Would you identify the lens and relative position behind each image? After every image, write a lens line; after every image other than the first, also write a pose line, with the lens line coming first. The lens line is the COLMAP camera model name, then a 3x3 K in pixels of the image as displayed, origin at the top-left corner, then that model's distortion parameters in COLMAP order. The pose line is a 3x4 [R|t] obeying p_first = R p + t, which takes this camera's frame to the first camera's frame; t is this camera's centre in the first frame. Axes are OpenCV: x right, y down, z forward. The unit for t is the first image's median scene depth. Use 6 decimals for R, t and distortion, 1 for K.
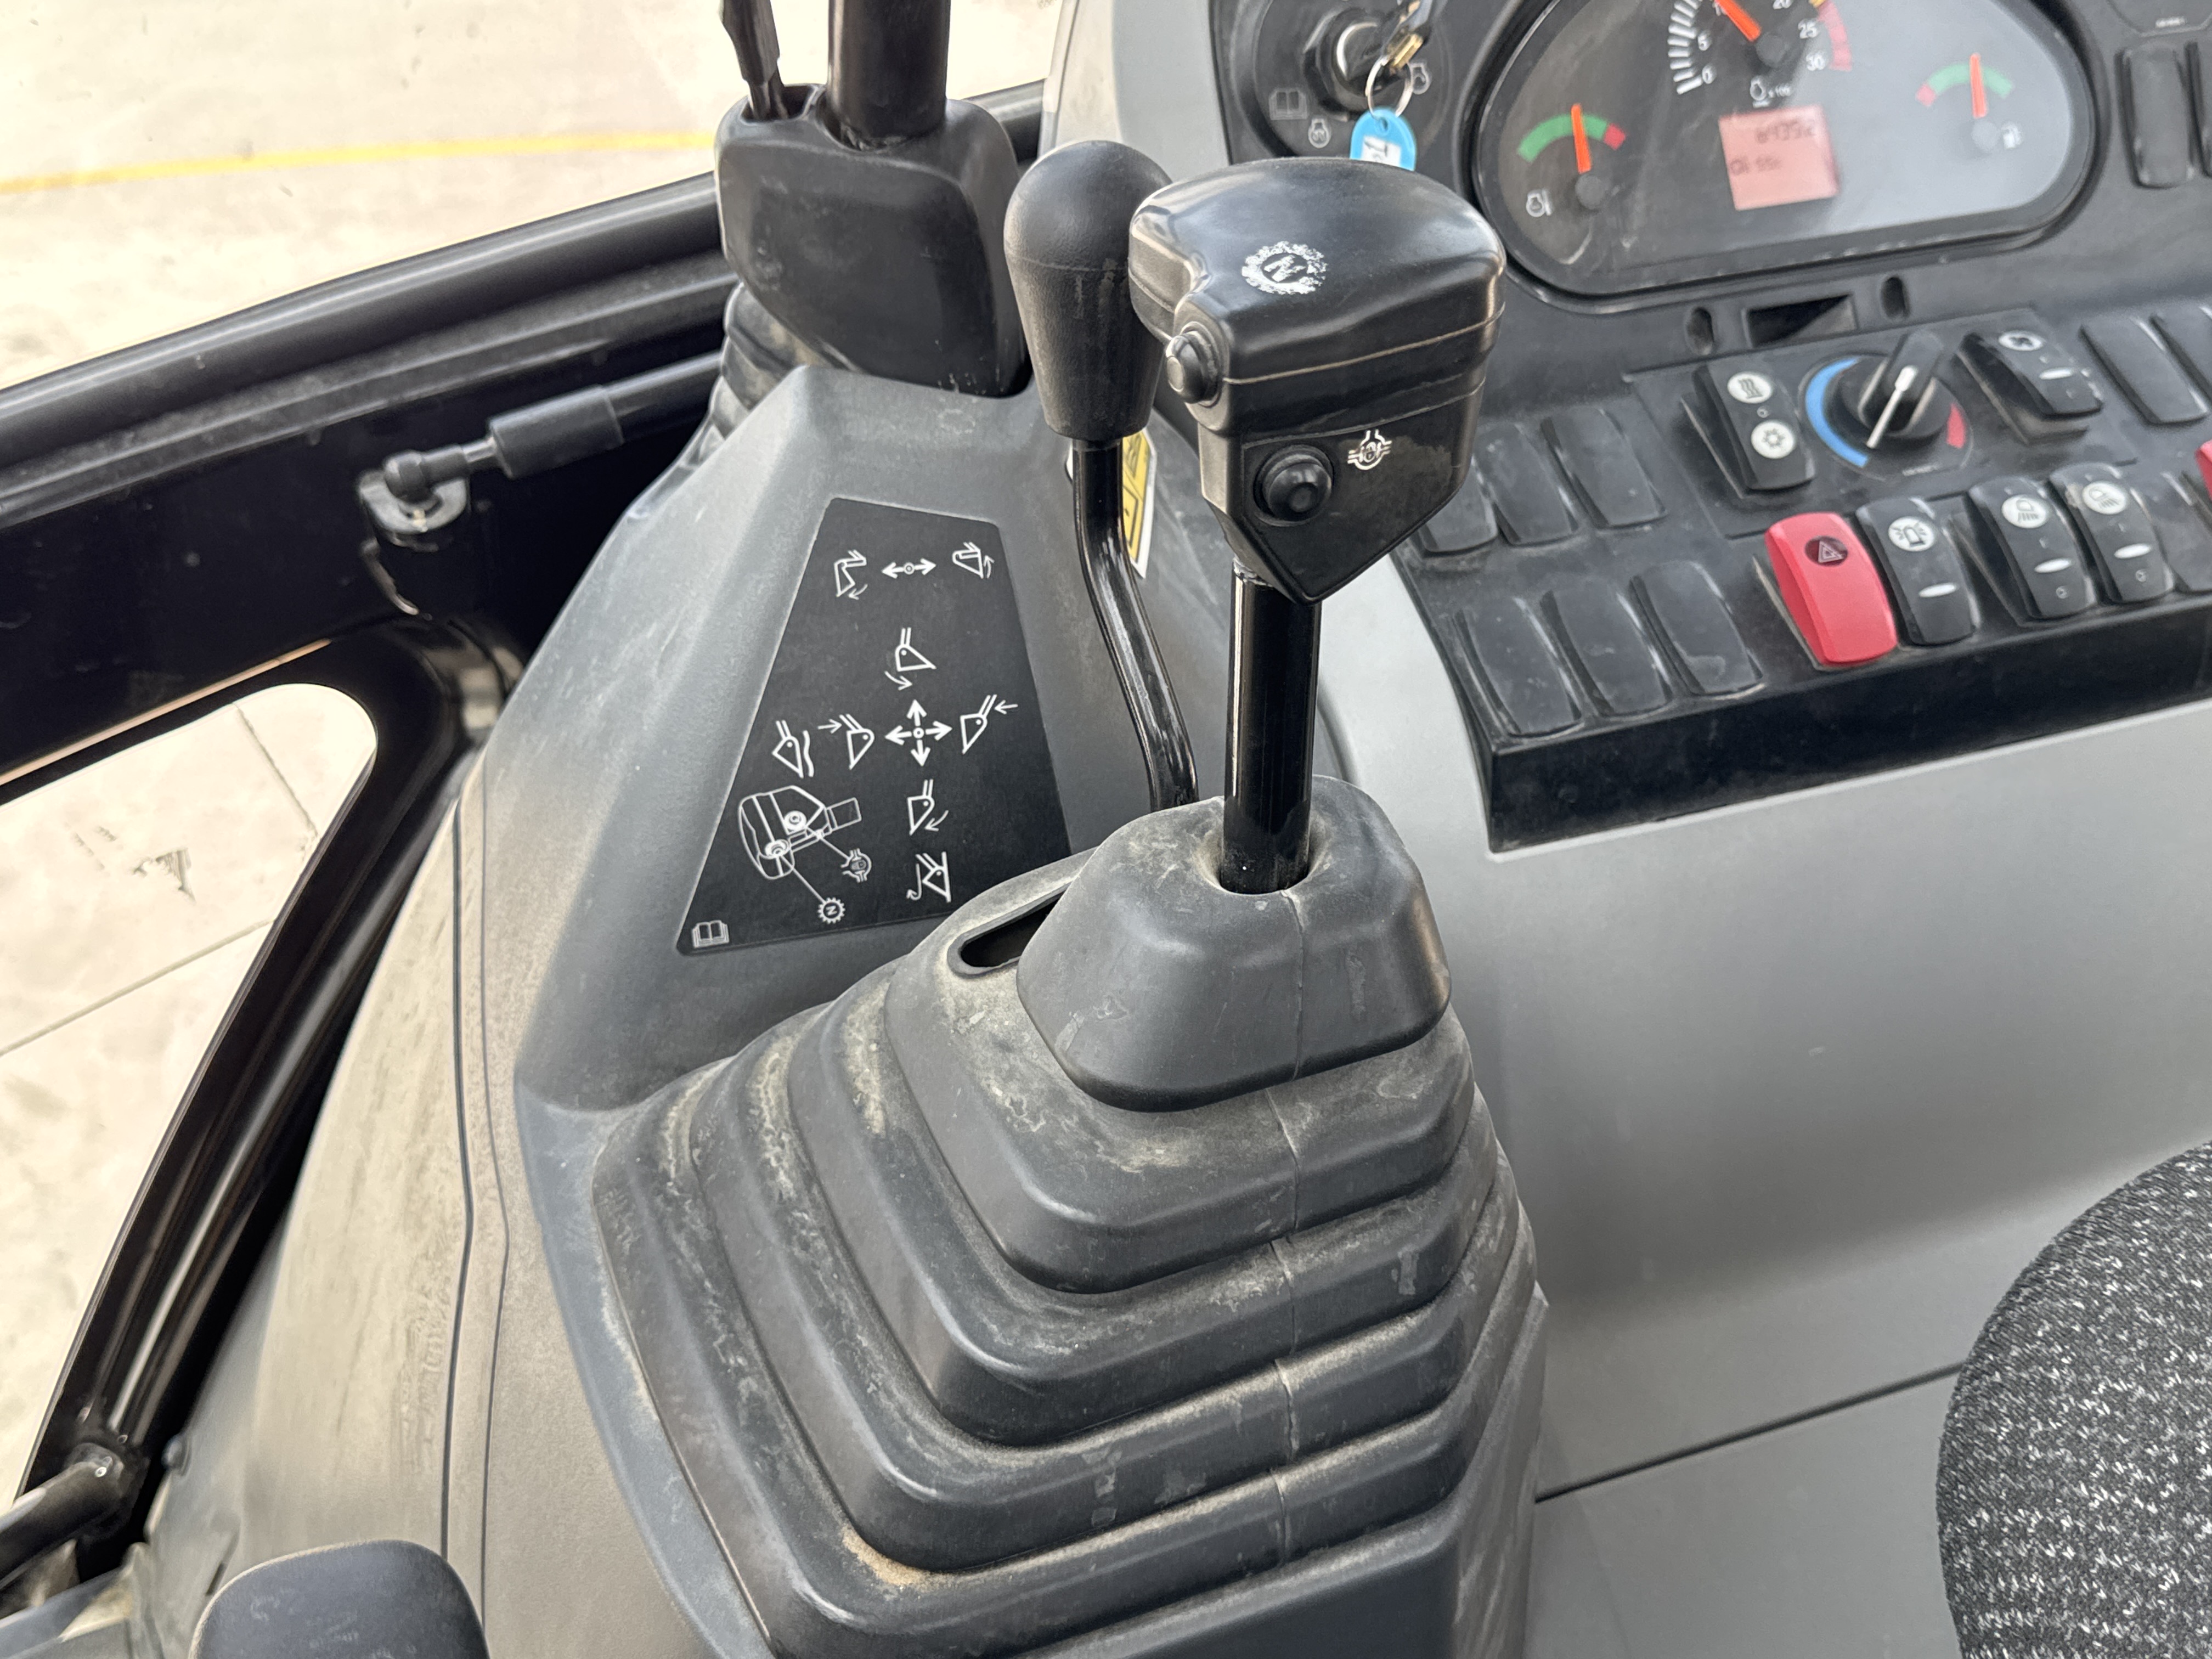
lens RADIAL K [[2347.7, 0, 1120.2], [0, 2347.7, 842.8], [0, 0, 1]] dist [0.058559, 0.000000]
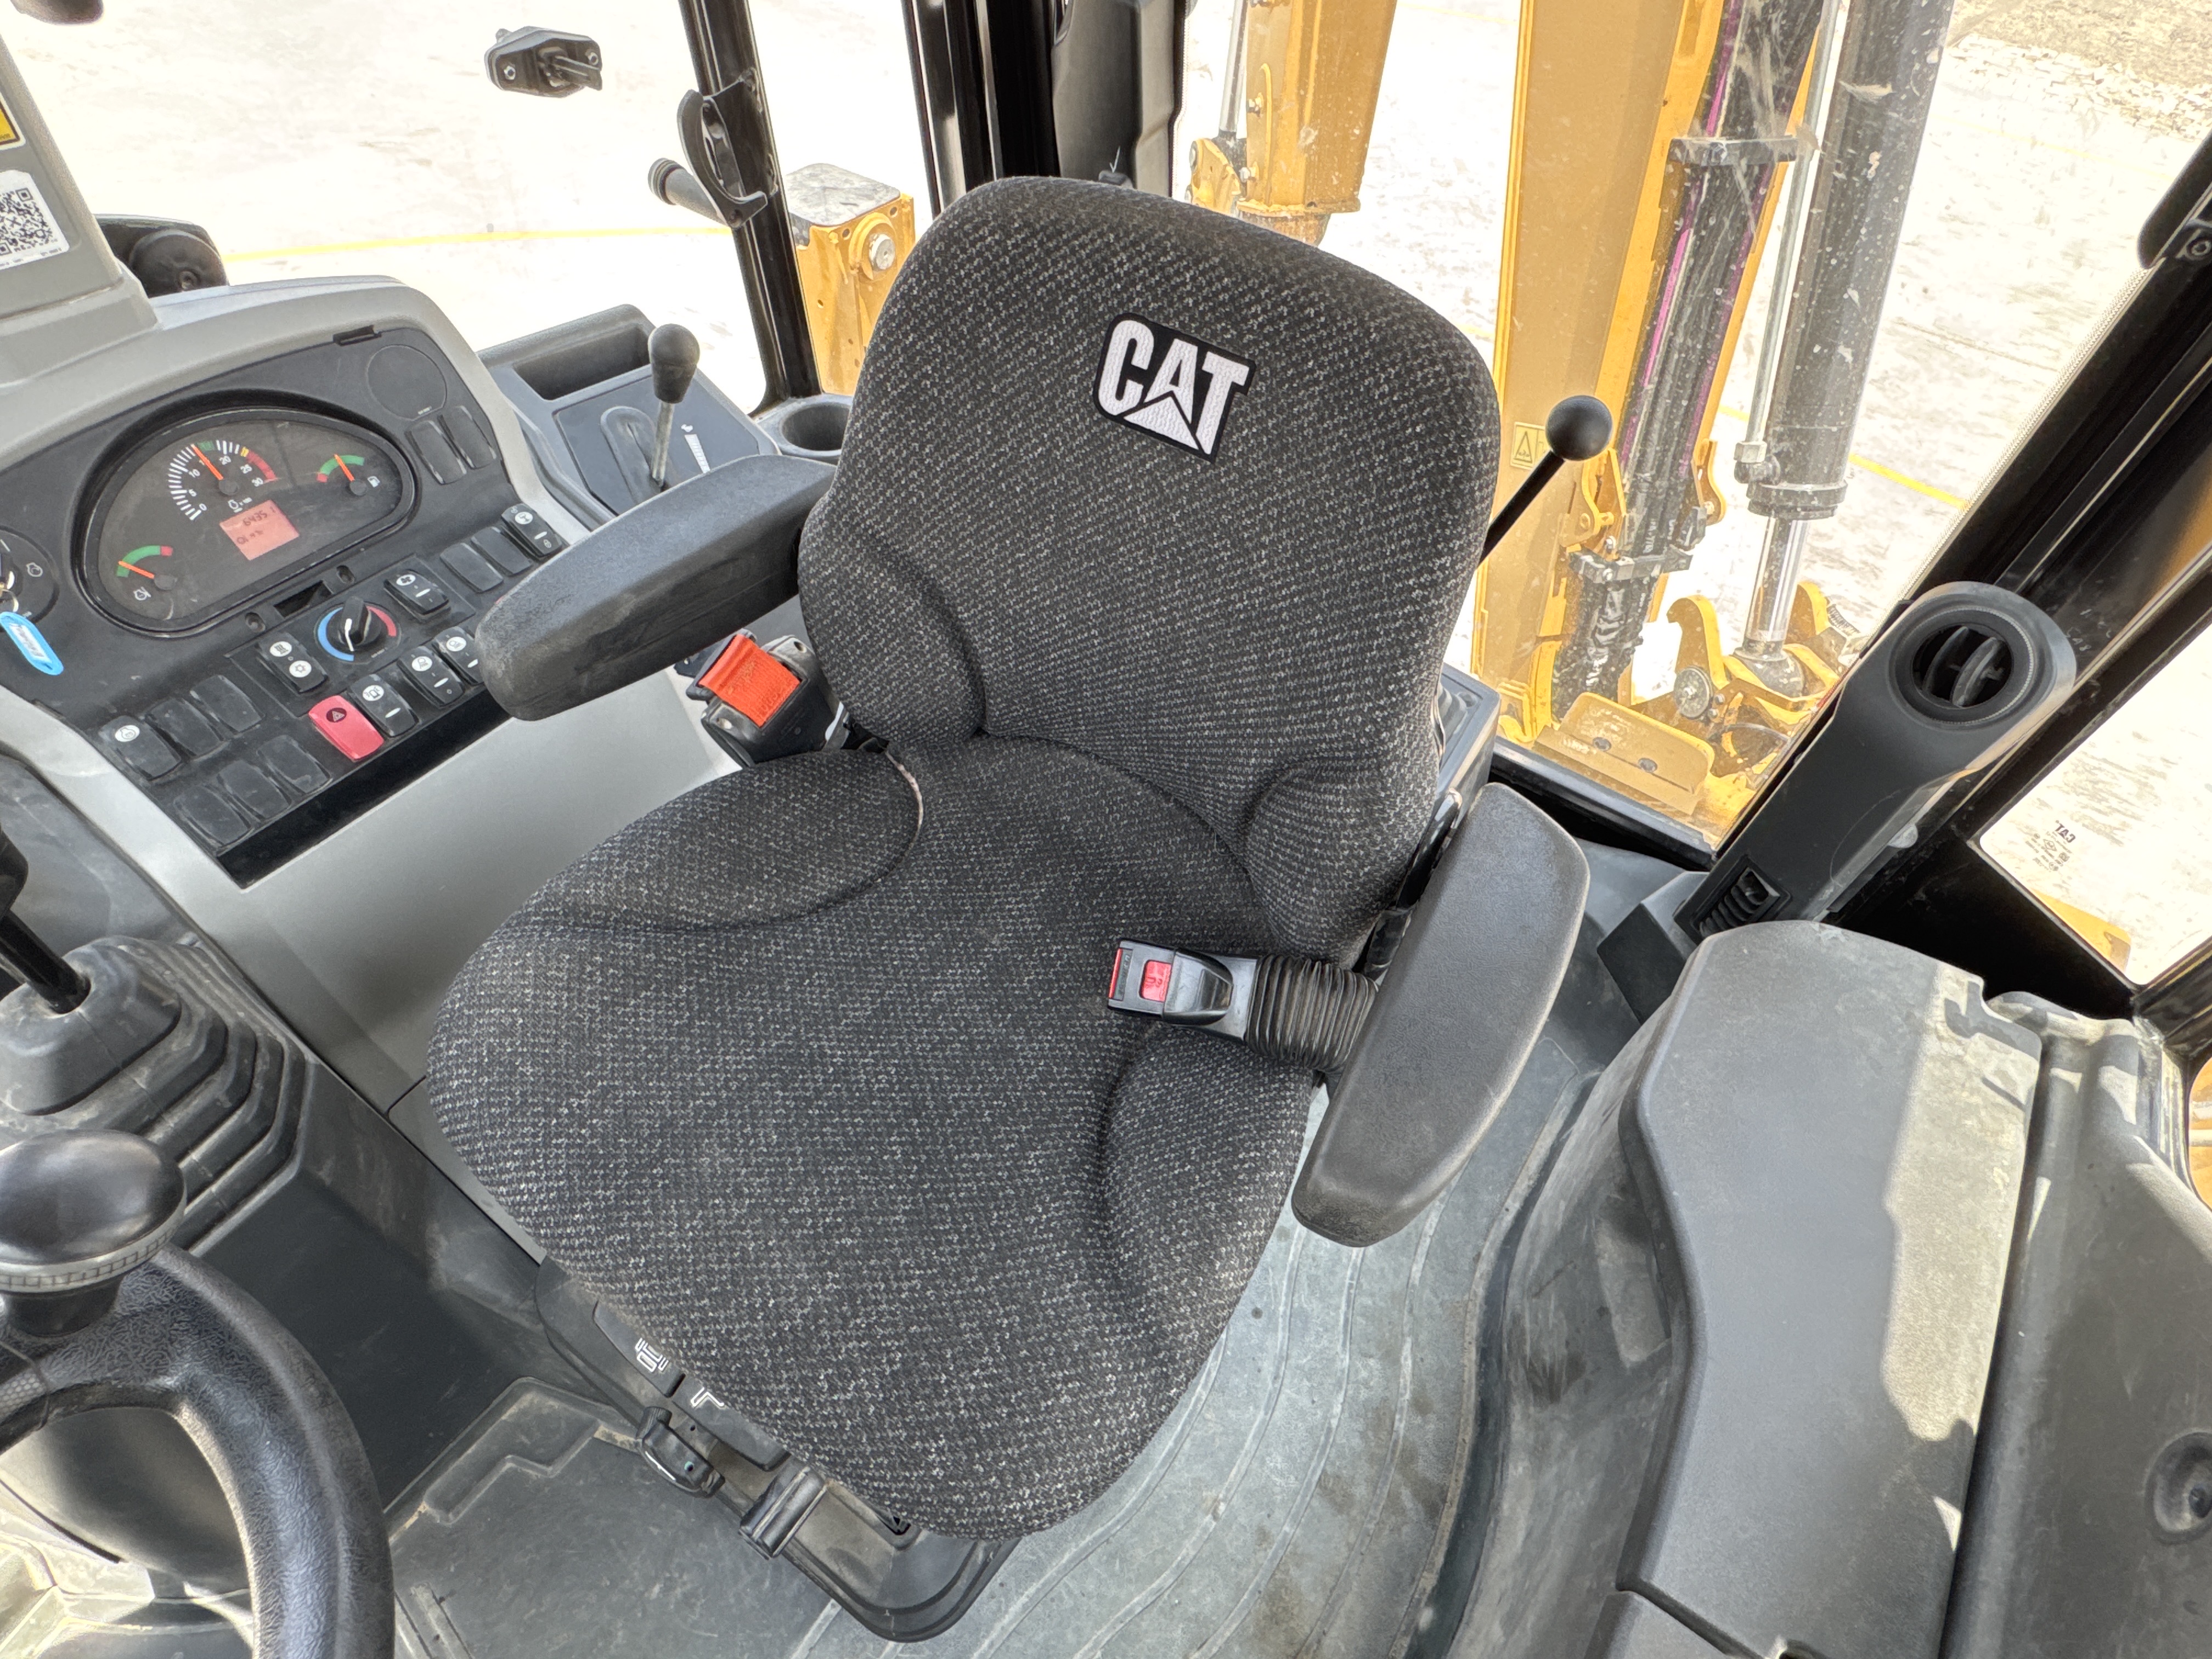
lens RADIAL K [[1165.5, 0, 1098.8], [0, 1165.5, 828.7], [0, 0, 1]] dist [-0.004122, 0.000118]
pose [[0.814581, -0.412000, 0.408305, 0.368091], [0.291987, 0.899476, 0.325094, -0.163772], [-0.501200, -0.145596, 0.852995, -0.400571]]
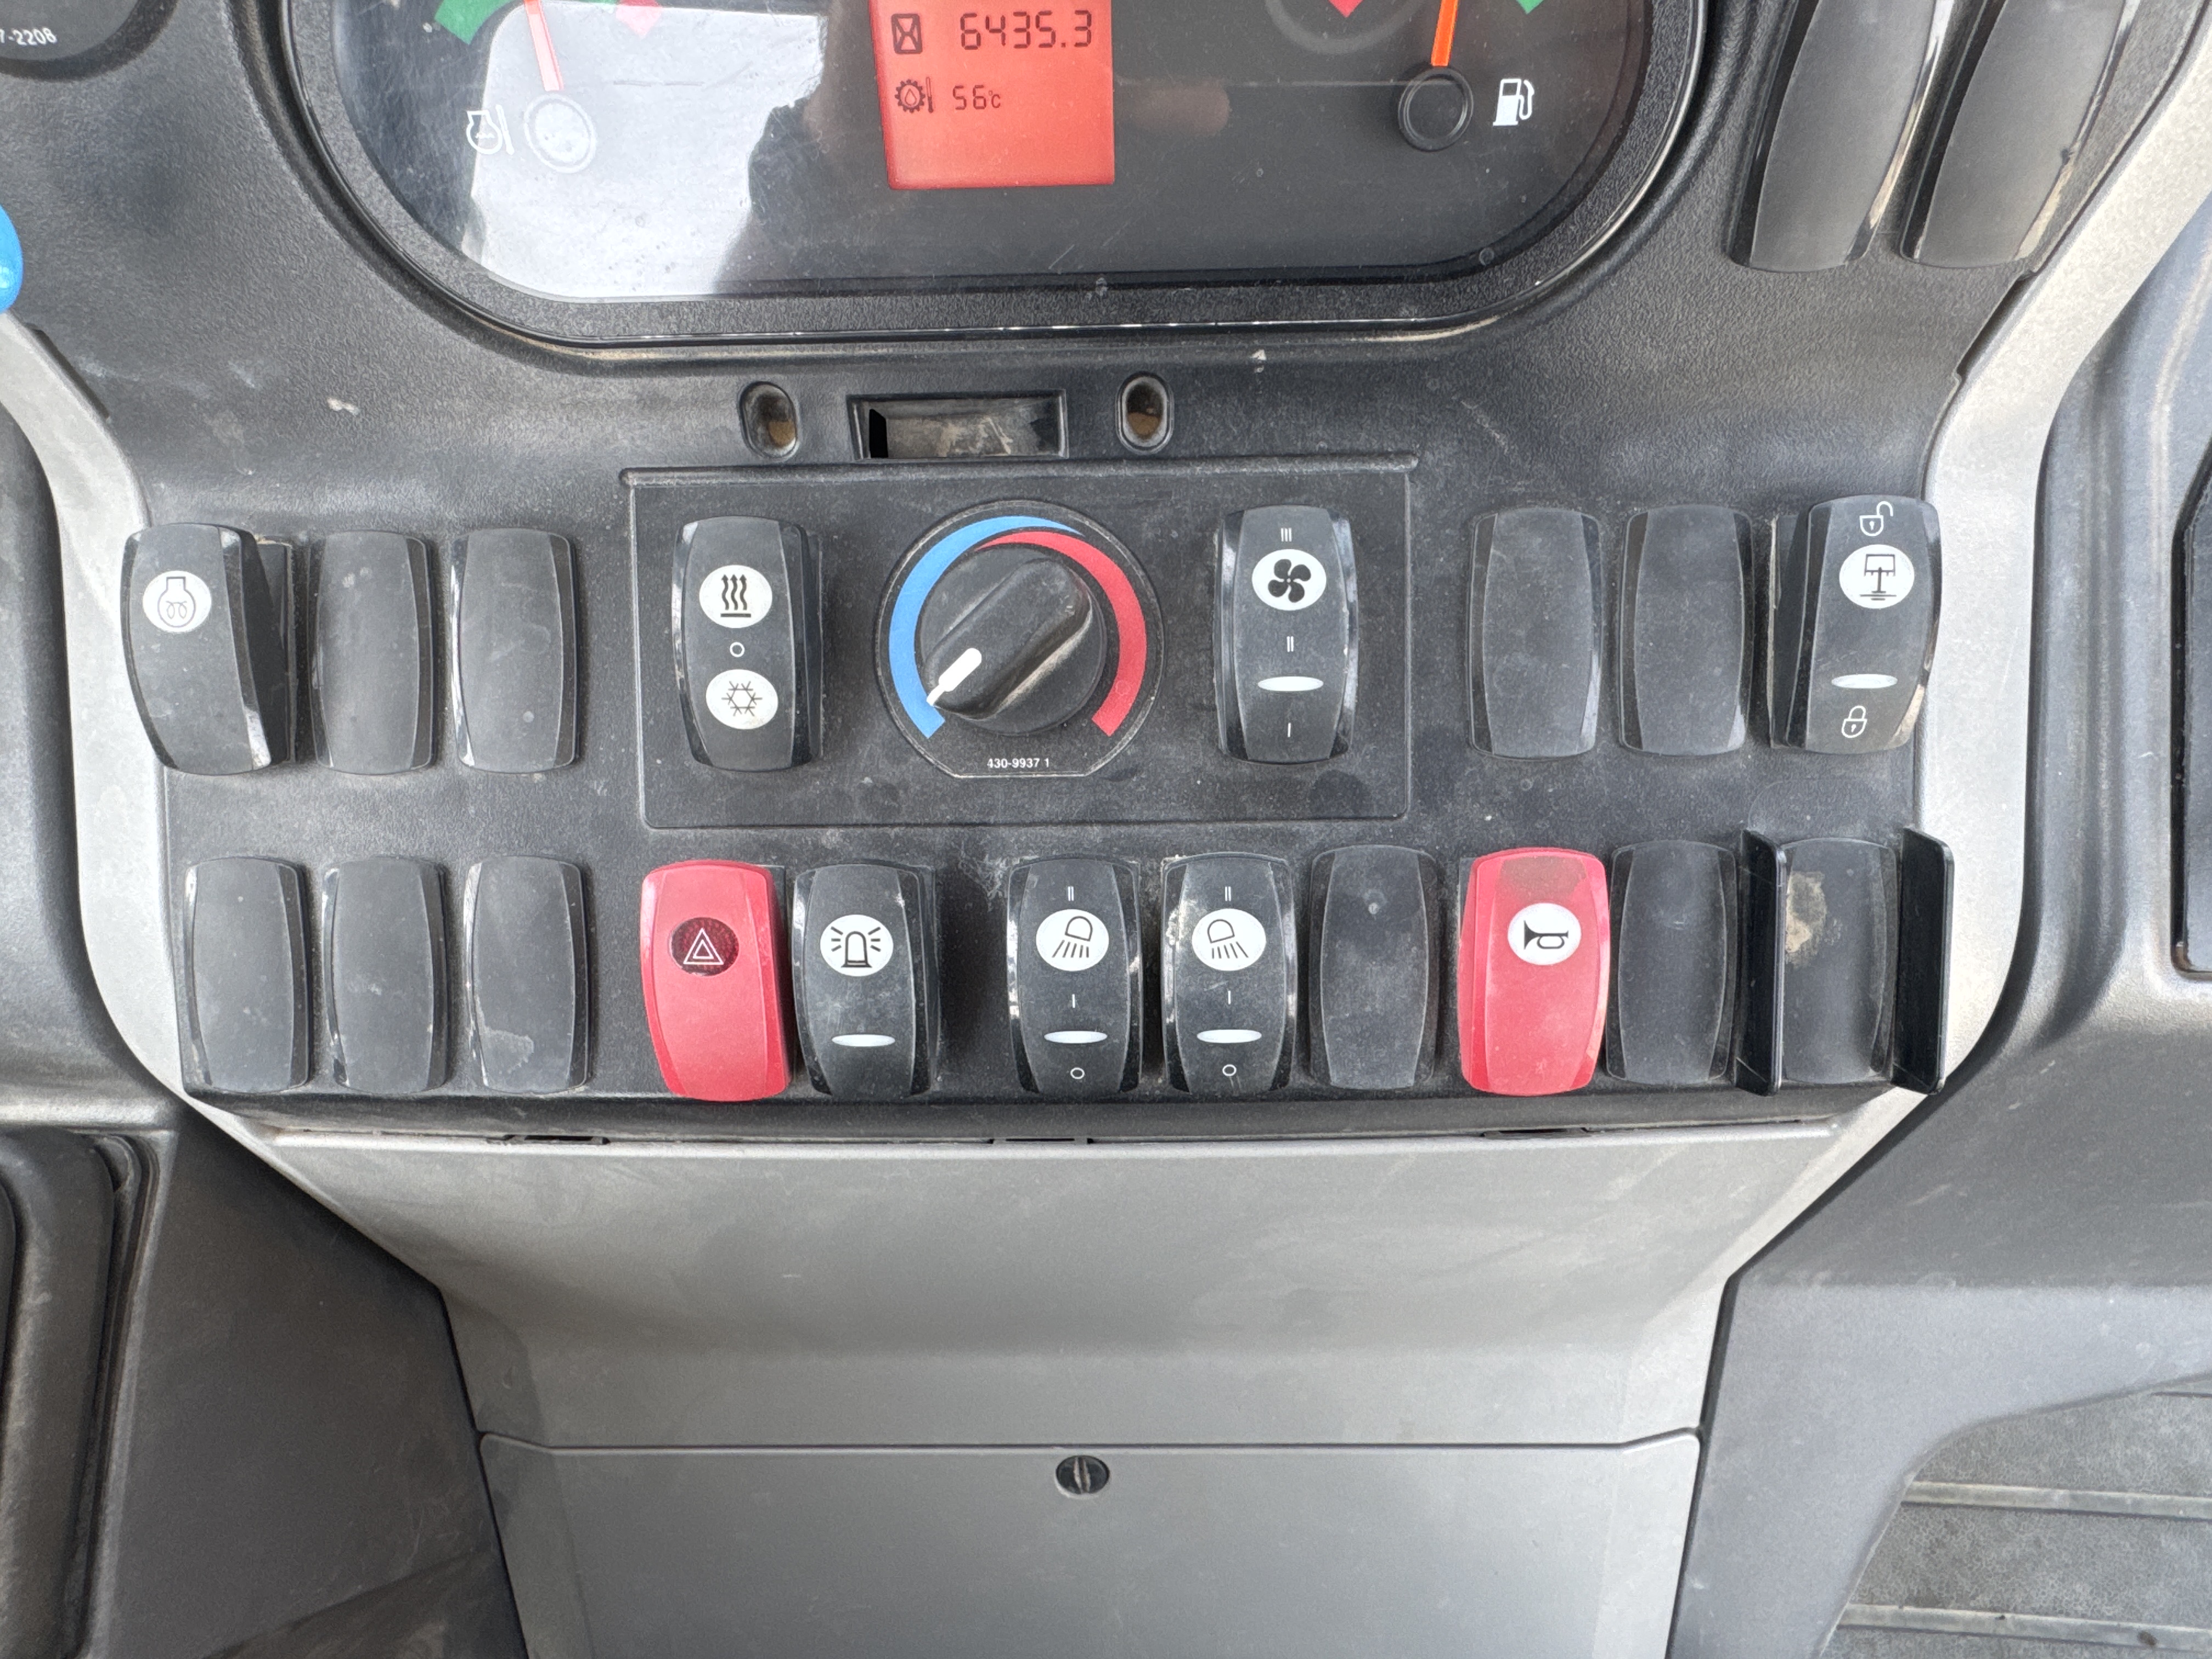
lens RADIAL K [[1288.9, 0, 1110.9], [0, 1288.9, 817.9], [0, 0, 1]] dist [-0.002272, -0.002624]
pose [[0.936785, 0.318836, -0.144145, 0.404884], [-0.173235, 0.780532, 0.600632, -0.347757], [0.304013, -0.537692, 0.786424, 0.712435]]
